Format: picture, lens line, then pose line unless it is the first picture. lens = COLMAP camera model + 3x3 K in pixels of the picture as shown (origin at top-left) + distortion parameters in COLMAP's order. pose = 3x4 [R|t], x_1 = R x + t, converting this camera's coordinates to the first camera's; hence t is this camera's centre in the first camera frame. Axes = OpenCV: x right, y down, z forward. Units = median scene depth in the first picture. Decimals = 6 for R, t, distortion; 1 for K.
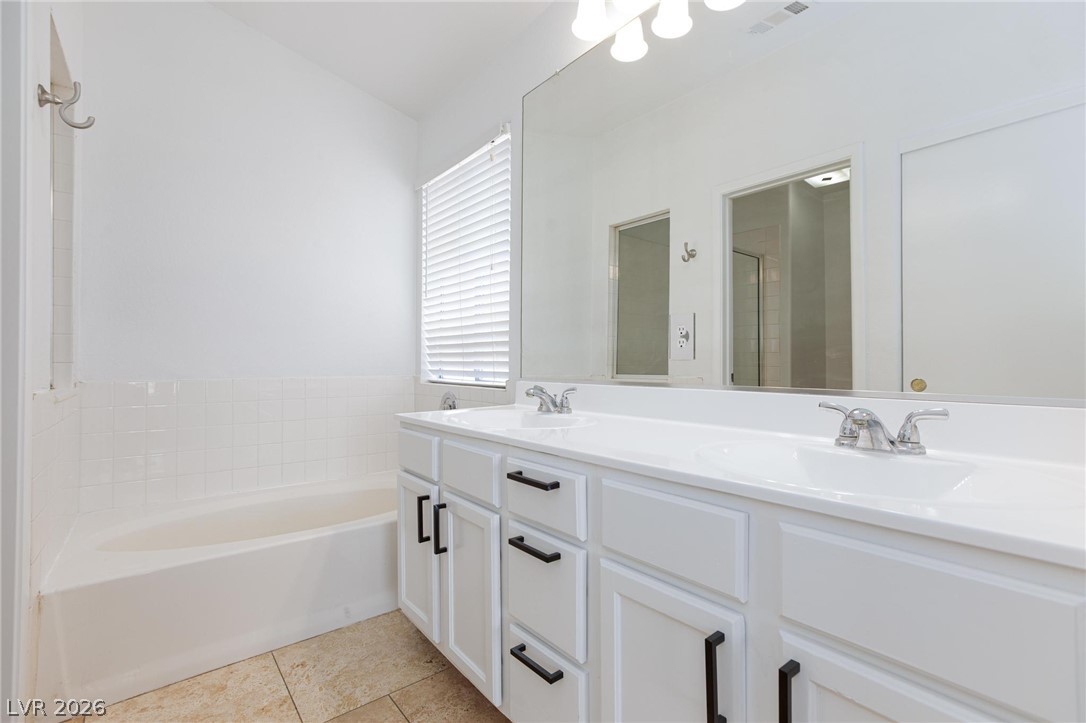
lens RADIAL K [[502.8, 0, 541.0], [0, 502.8, 357.9], [0, 0, 1]] dist [-0.025228, 0.016849]
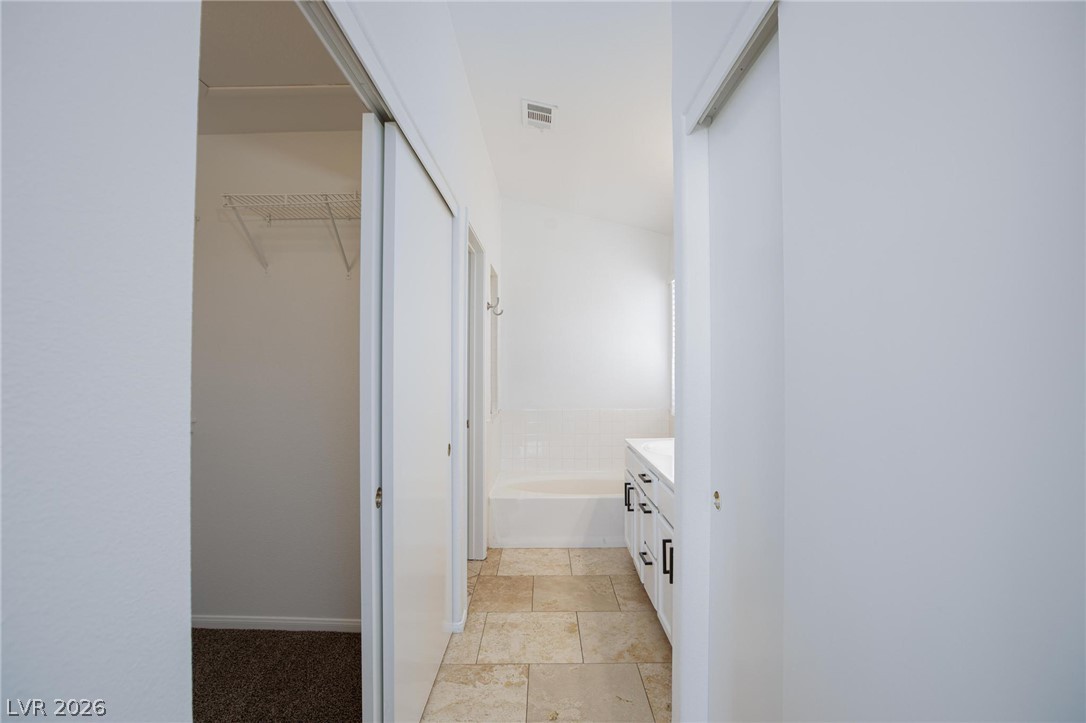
lens RADIAL K [[502.1, 0, 542.3], [0, 502.1, 362.2], [0, 0, 1]] dist [-0.011413, 0.005346]
pose [[0.785017, -0.004184, -0.619460, 0.736655], [0.006131, 0.999981, 0.001016, -0.207913], [0.619444, -0.004596, 0.785028, -0.772099]]
